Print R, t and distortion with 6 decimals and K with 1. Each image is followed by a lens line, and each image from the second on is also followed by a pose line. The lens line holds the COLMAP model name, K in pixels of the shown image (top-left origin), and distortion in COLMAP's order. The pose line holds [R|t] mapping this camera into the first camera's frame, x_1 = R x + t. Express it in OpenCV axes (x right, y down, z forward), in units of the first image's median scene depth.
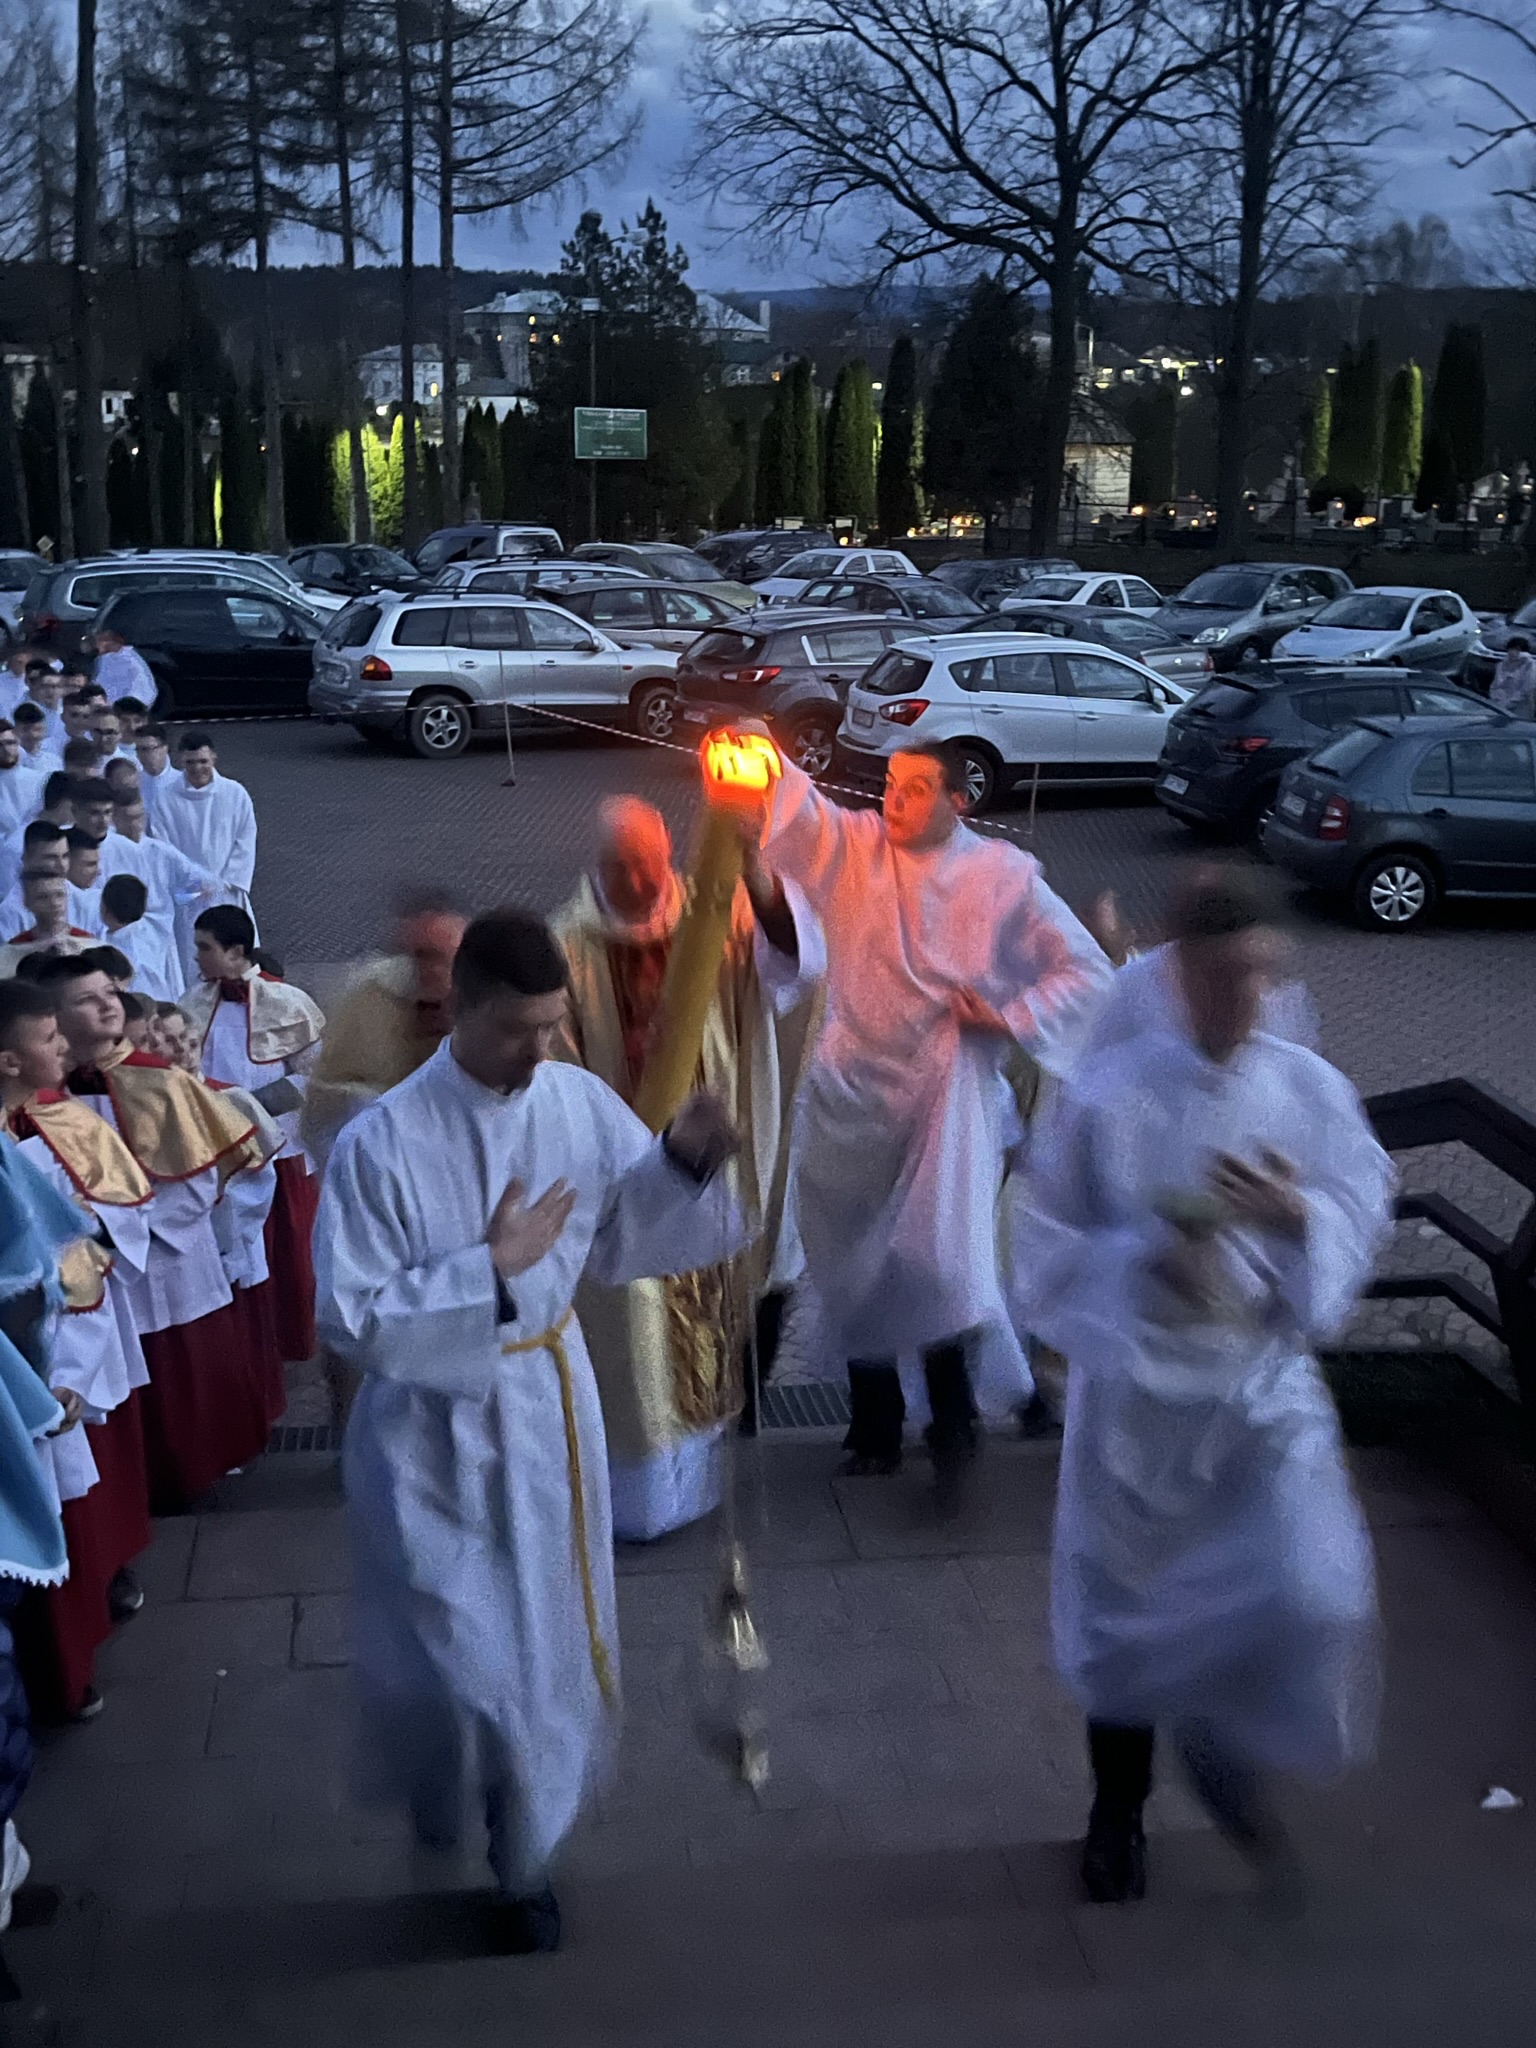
lens RADIAL K [[2201.3, 0, 768.0], [0, 2201.3, 1024.0], [0, 0, 1]] dist [0.040896, 0.021017]
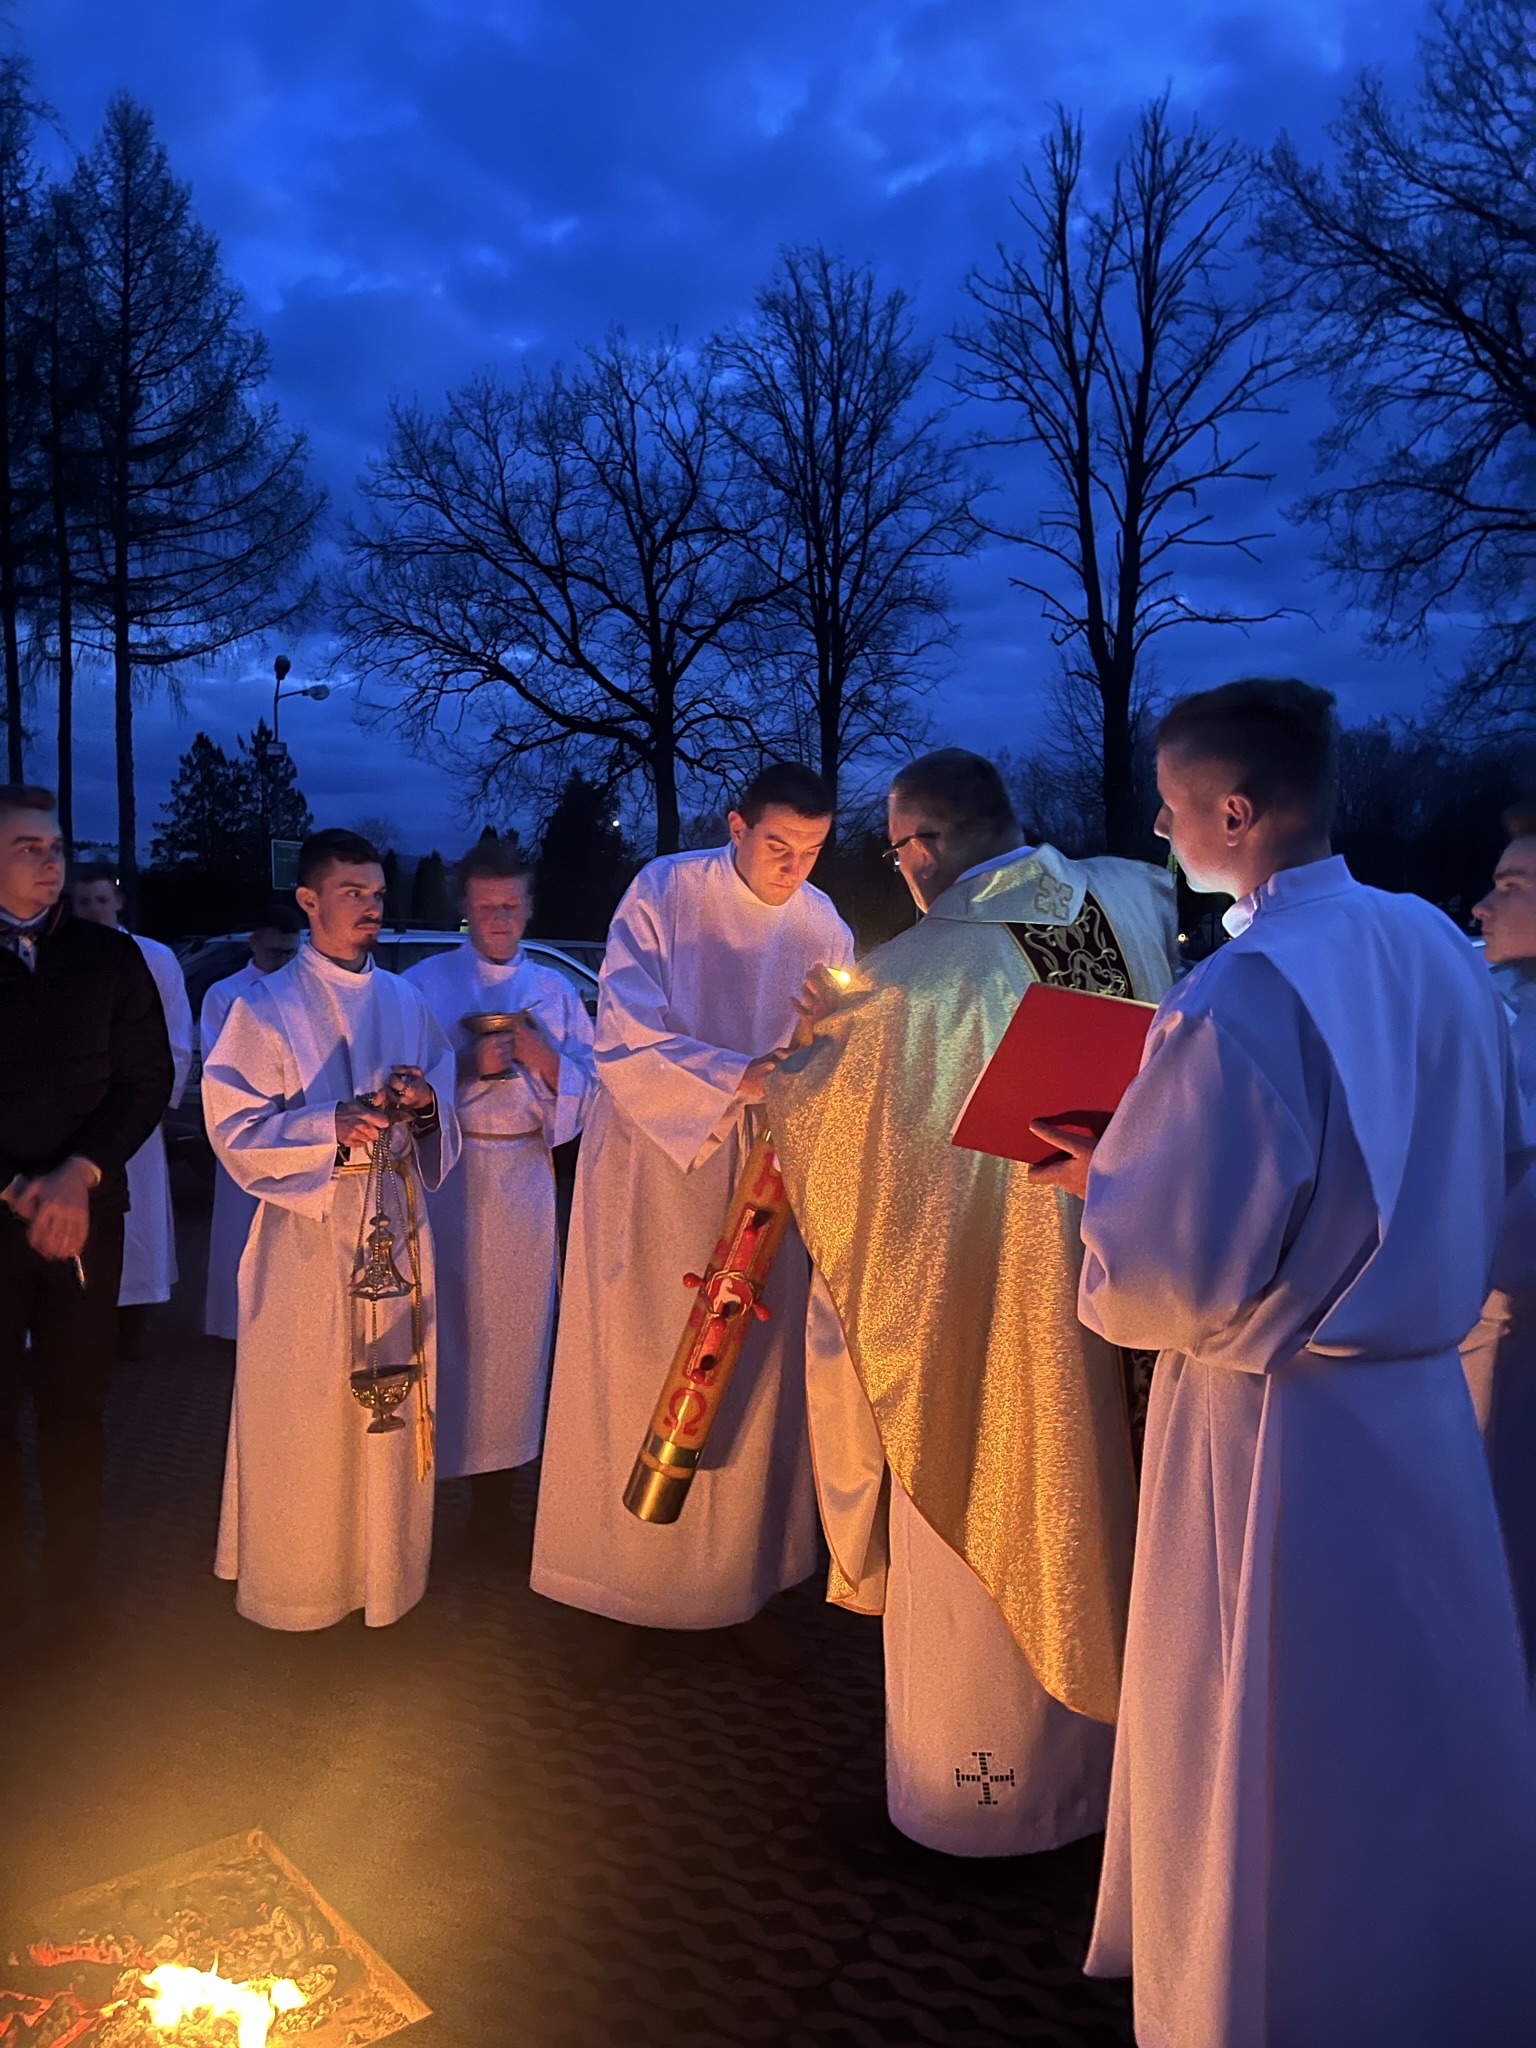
lens RADIAL K [[1545.4, 0, 768.0], [0, 1545.4, 1024.0], [0, 0, 1]] dist [0.084948, -0.111756]
pose [[0.952371, -0.040009, 0.302306, -0.071119], [0.103255, 0.975105, -0.196238, -0.030041], [-0.286929, 0.218106, 0.932792, 0.237867]]
